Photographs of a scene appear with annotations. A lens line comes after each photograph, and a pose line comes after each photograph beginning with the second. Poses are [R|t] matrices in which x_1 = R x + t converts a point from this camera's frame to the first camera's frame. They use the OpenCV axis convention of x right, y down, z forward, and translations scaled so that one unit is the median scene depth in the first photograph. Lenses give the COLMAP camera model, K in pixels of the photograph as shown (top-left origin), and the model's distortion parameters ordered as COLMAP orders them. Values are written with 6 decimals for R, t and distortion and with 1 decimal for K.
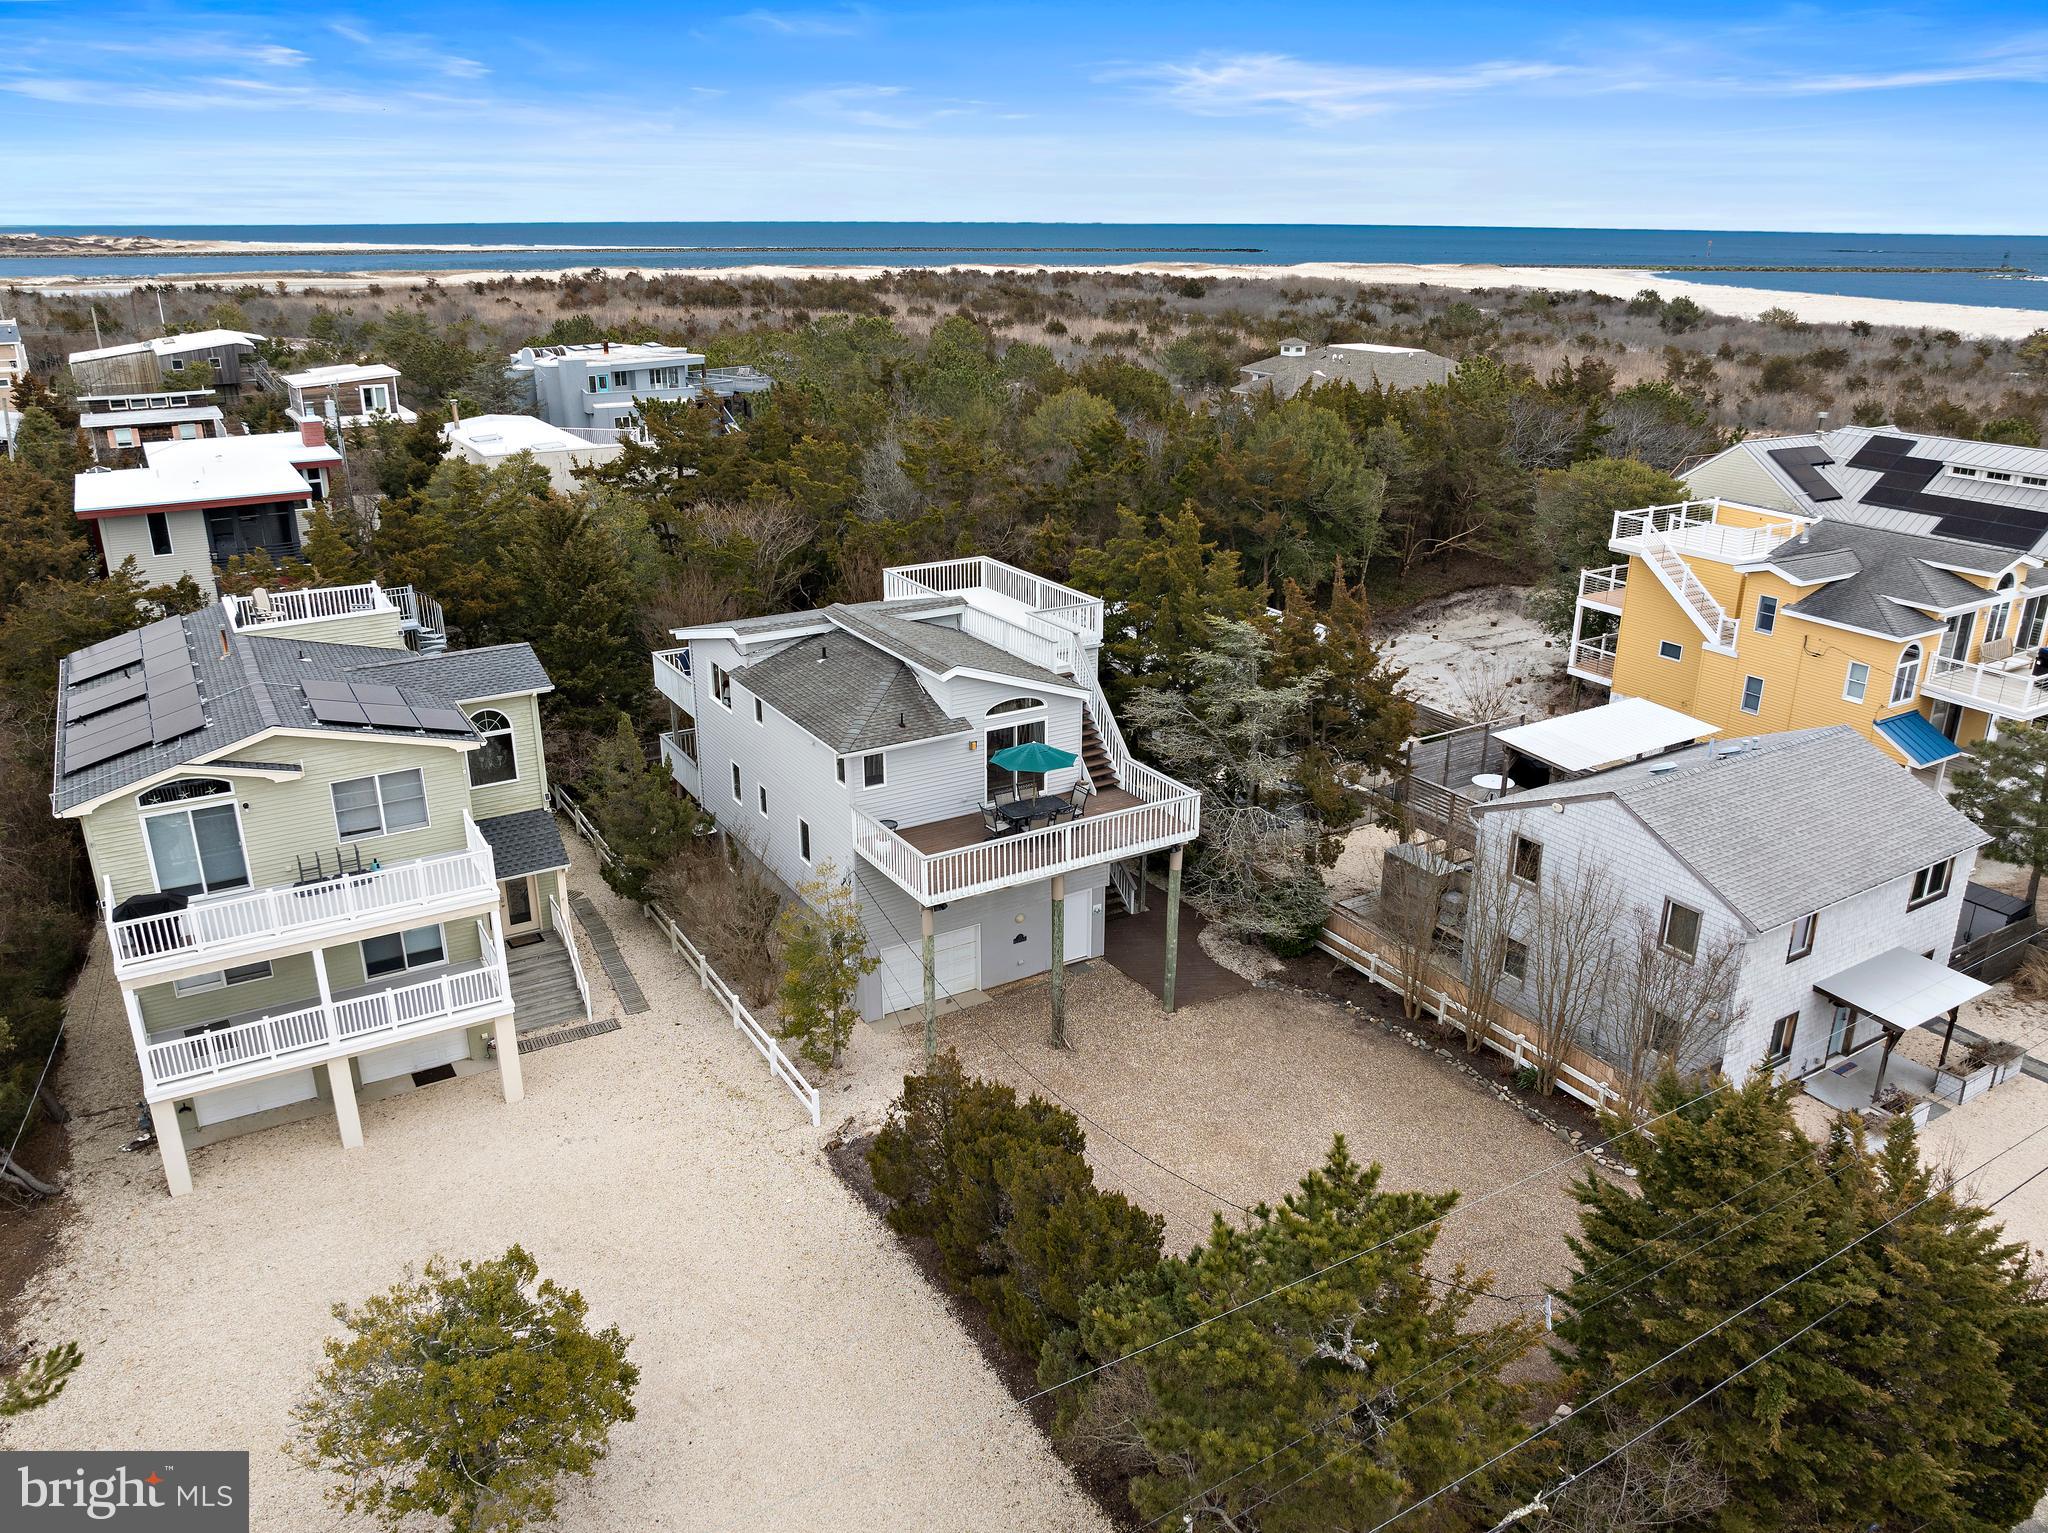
lens RADIAL K [[1474.7, 0, 1031.7], [0, 1474.7, 763.4], [0, 0, 1]] dist [-0.035684, -0.003931]
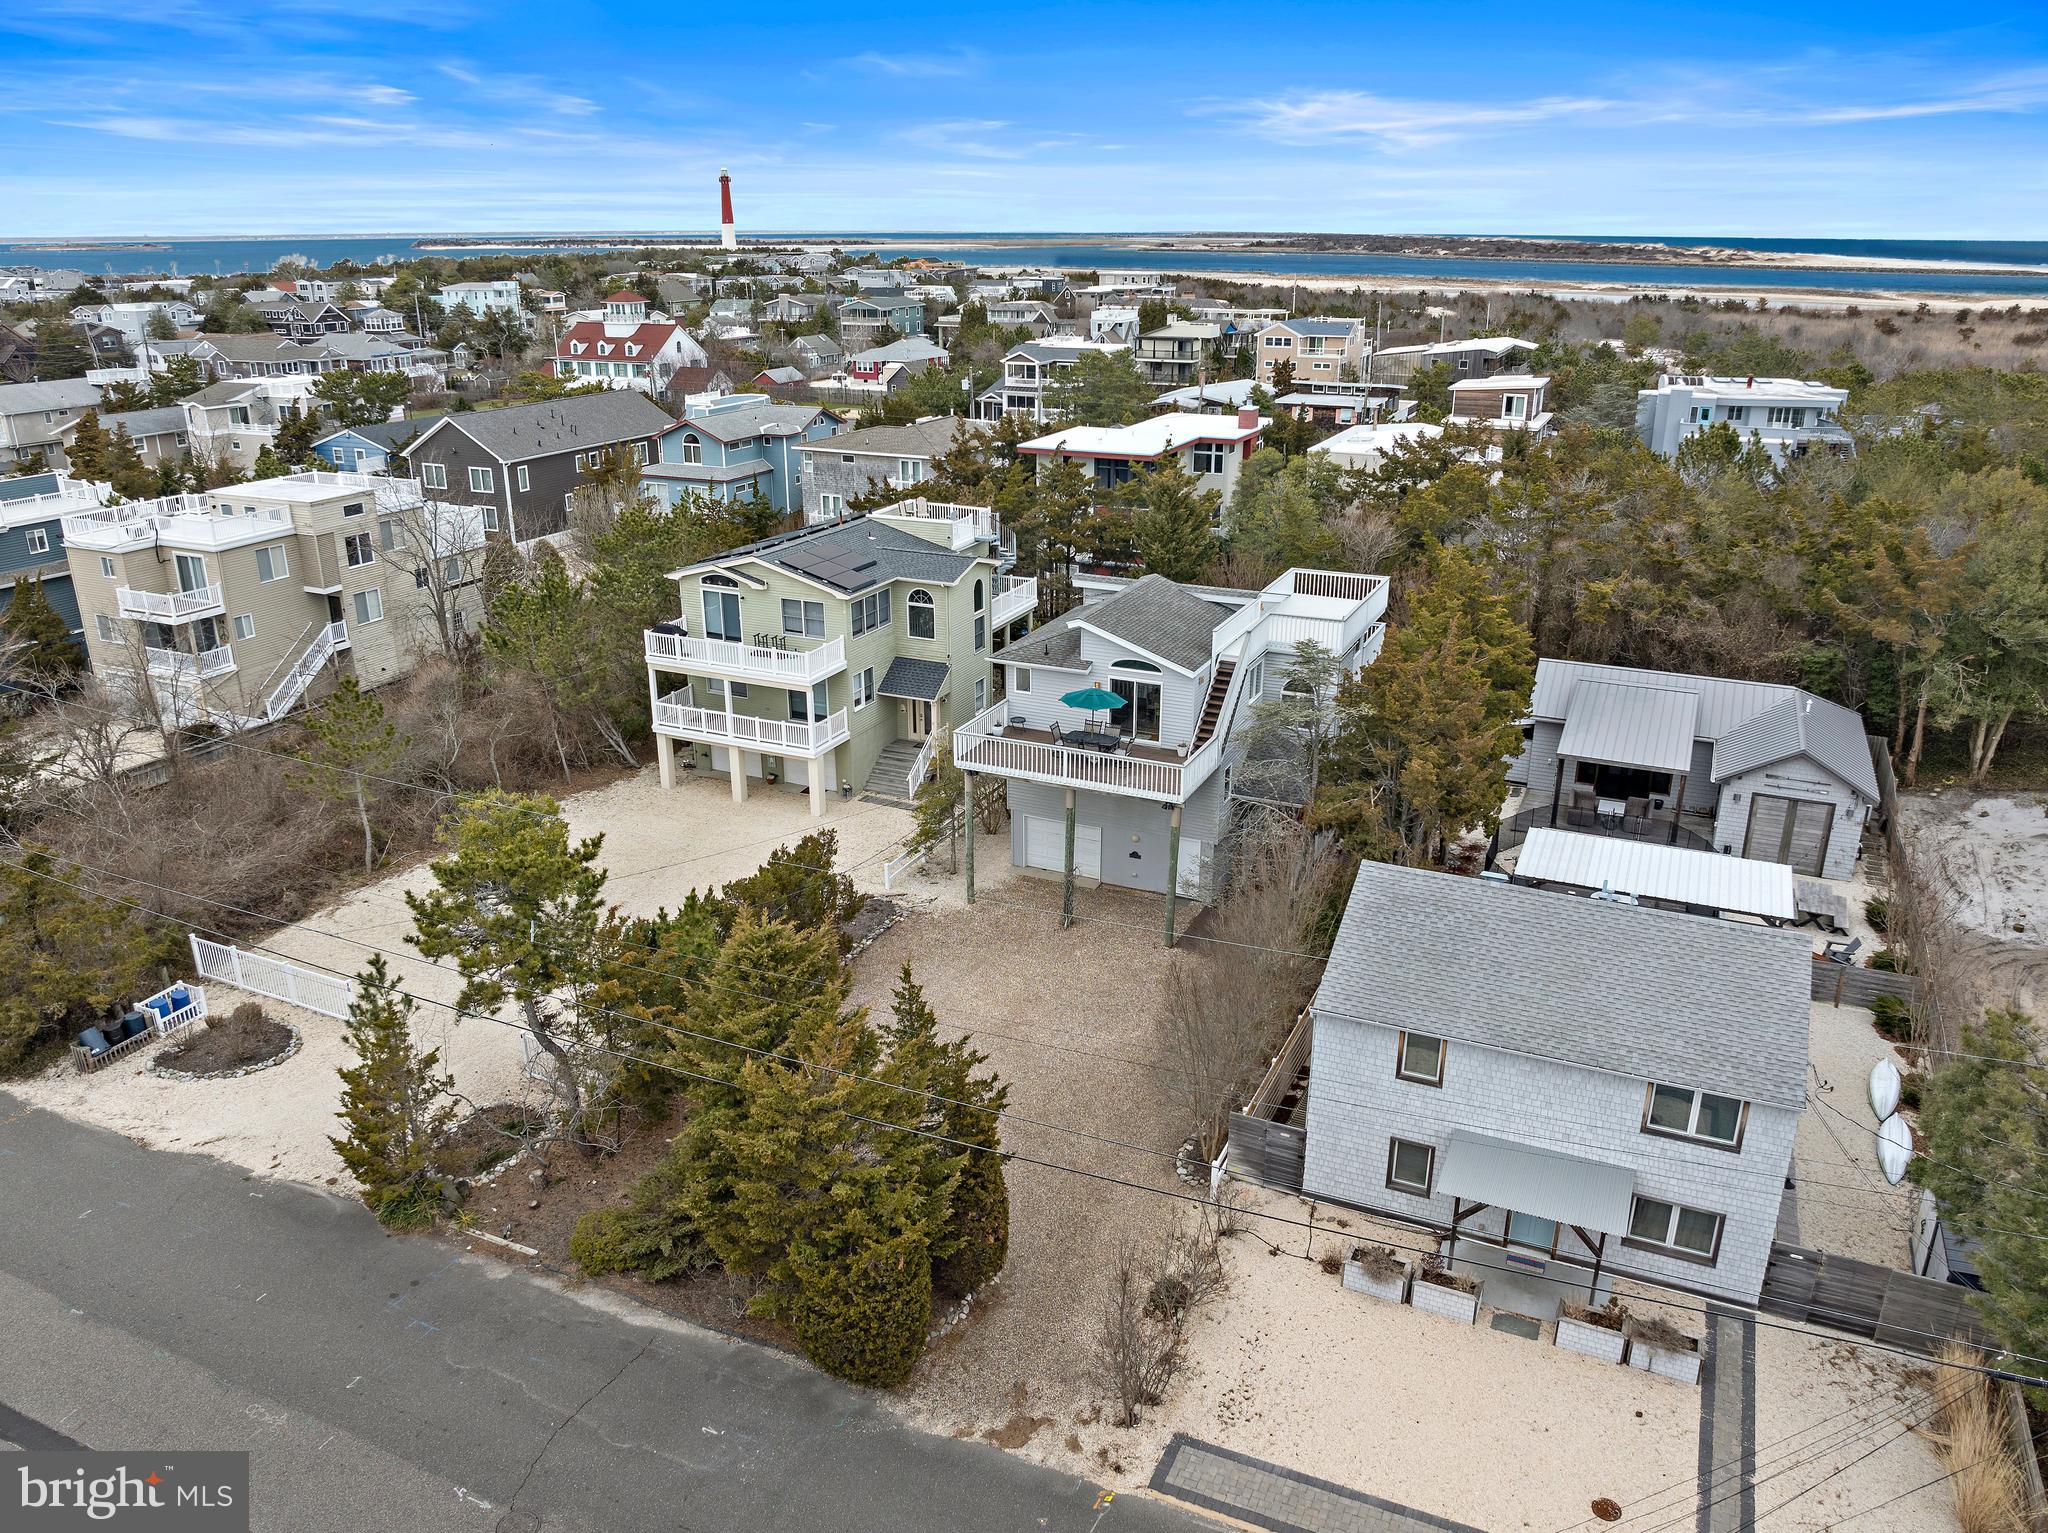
lens RADIAL K [[1468.1, 0, 1034.5], [0, 1468.1, 759.5], [0, 0, 1]] dist [-0.033614, -0.006919]
pose [[0.557370, 0.278618, -0.782119, 0.724535], [-0.285633, 0.948859, 0.134463, -0.081643], [0.779585, 0.148453, 0.608448, 0.135125]]
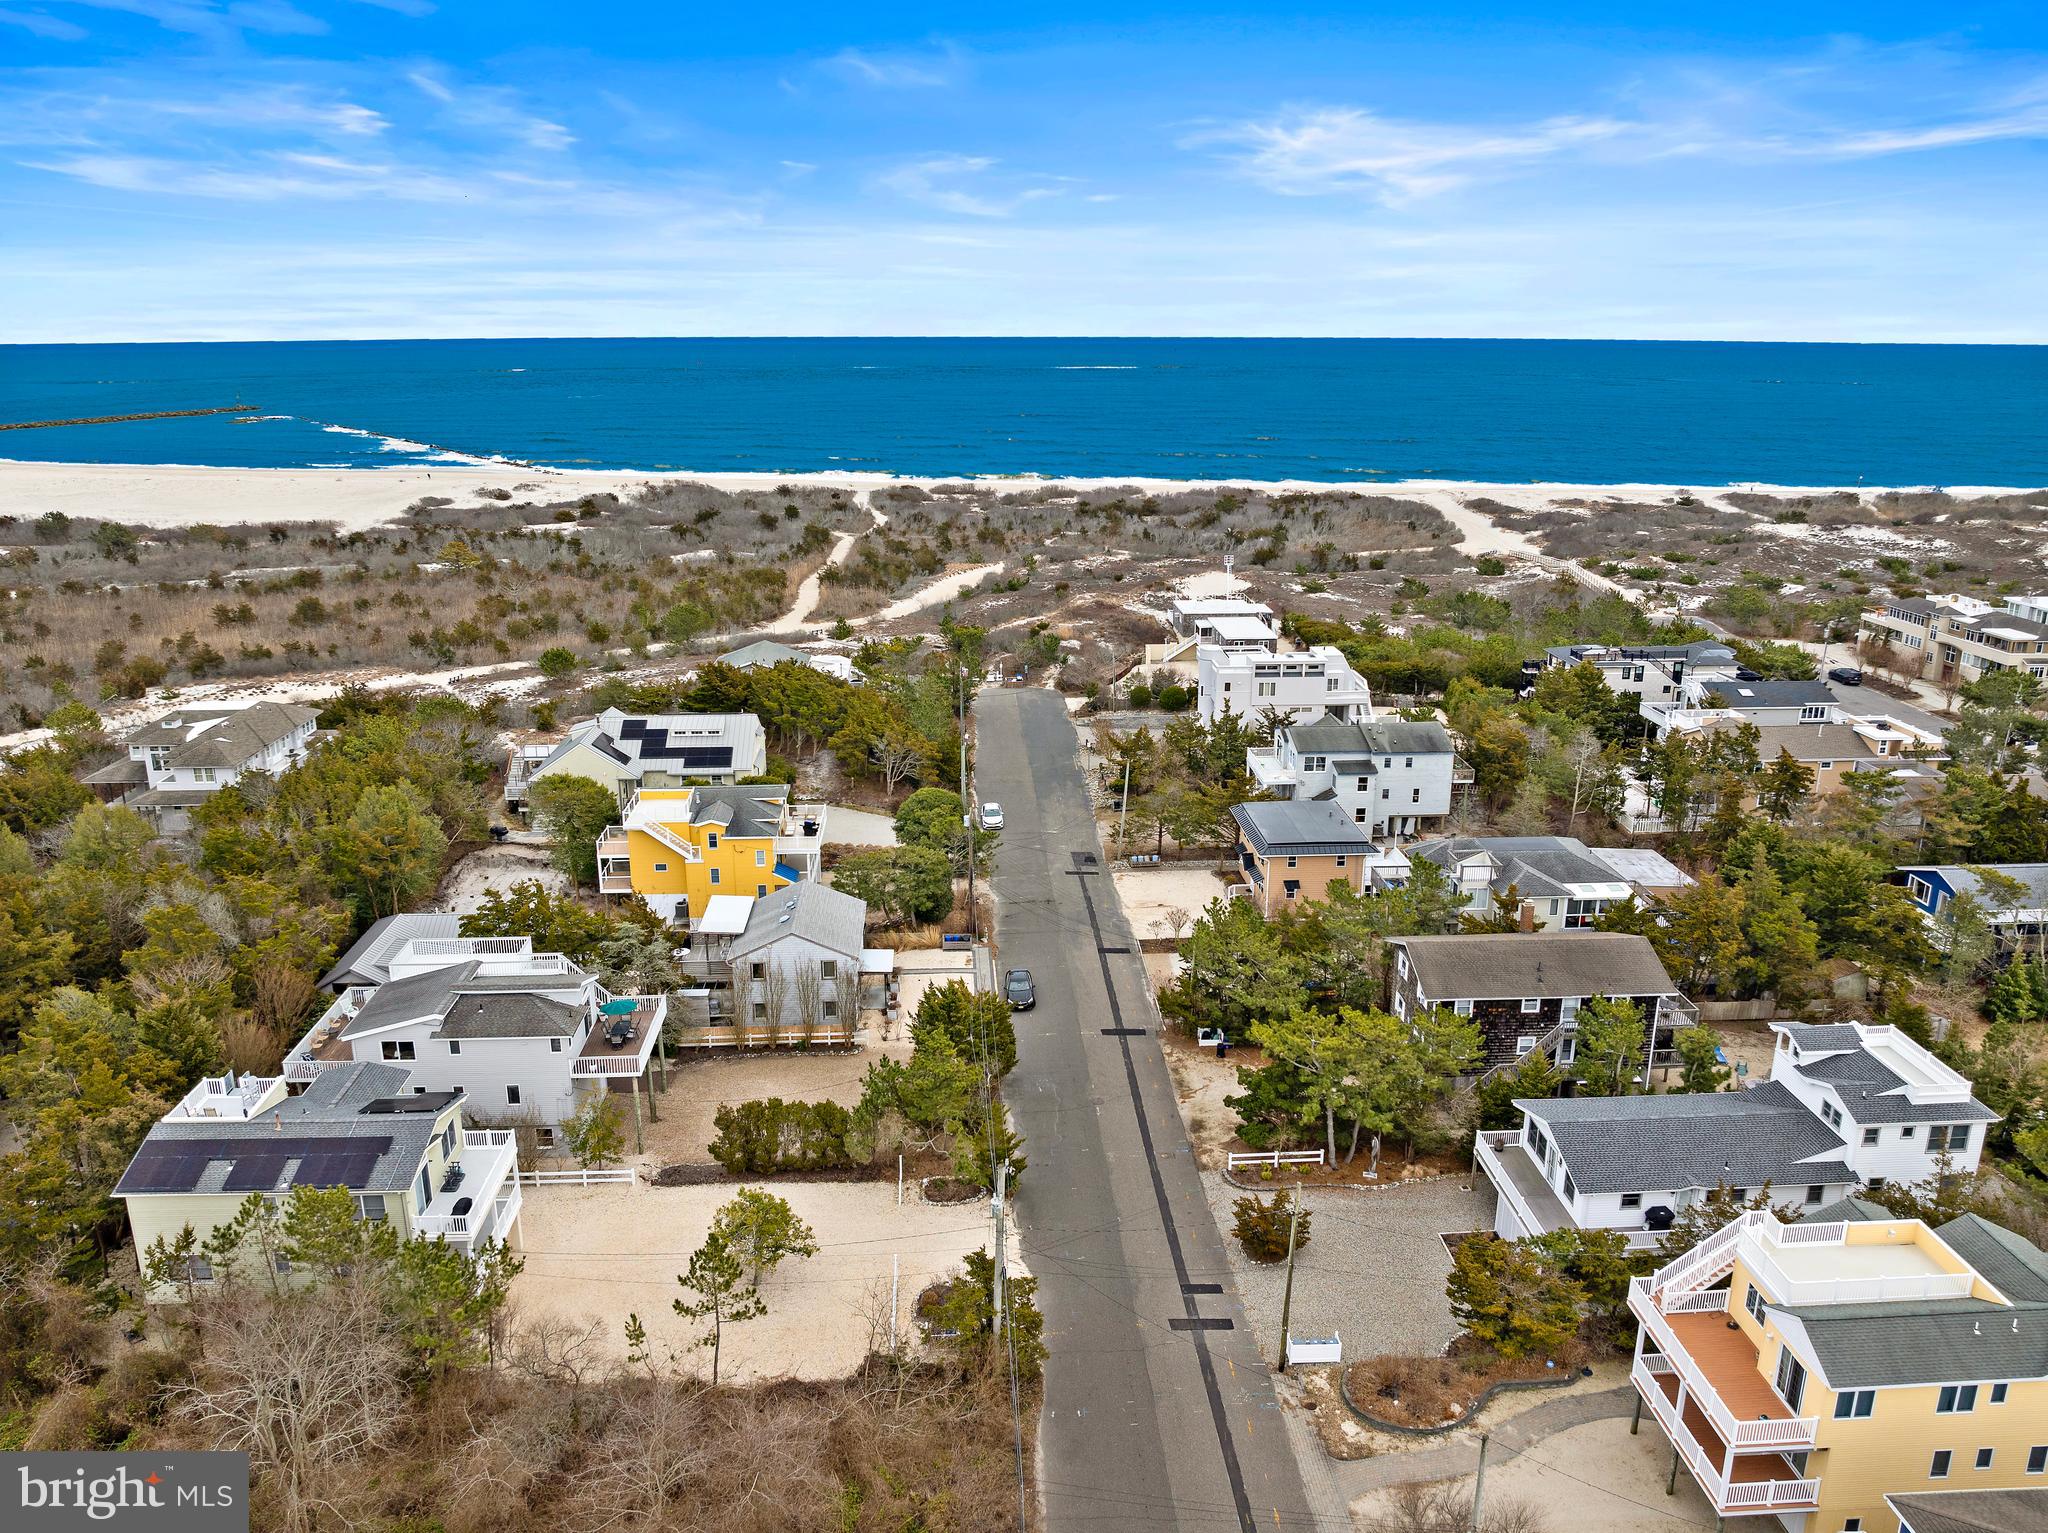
lens RADIAL K [[1474.7, 0, 1031.7], [0, 1474.7, 763.4], [0, 0, 1]] dist [-0.035684, -0.003931]
pose [[0.469291, -0.248435, 0.847376, -1.125372], [0.306486, 0.945780, 0.107548, -0.300555], [-0.828150, 0.209238, 0.519988, -0.590717]]
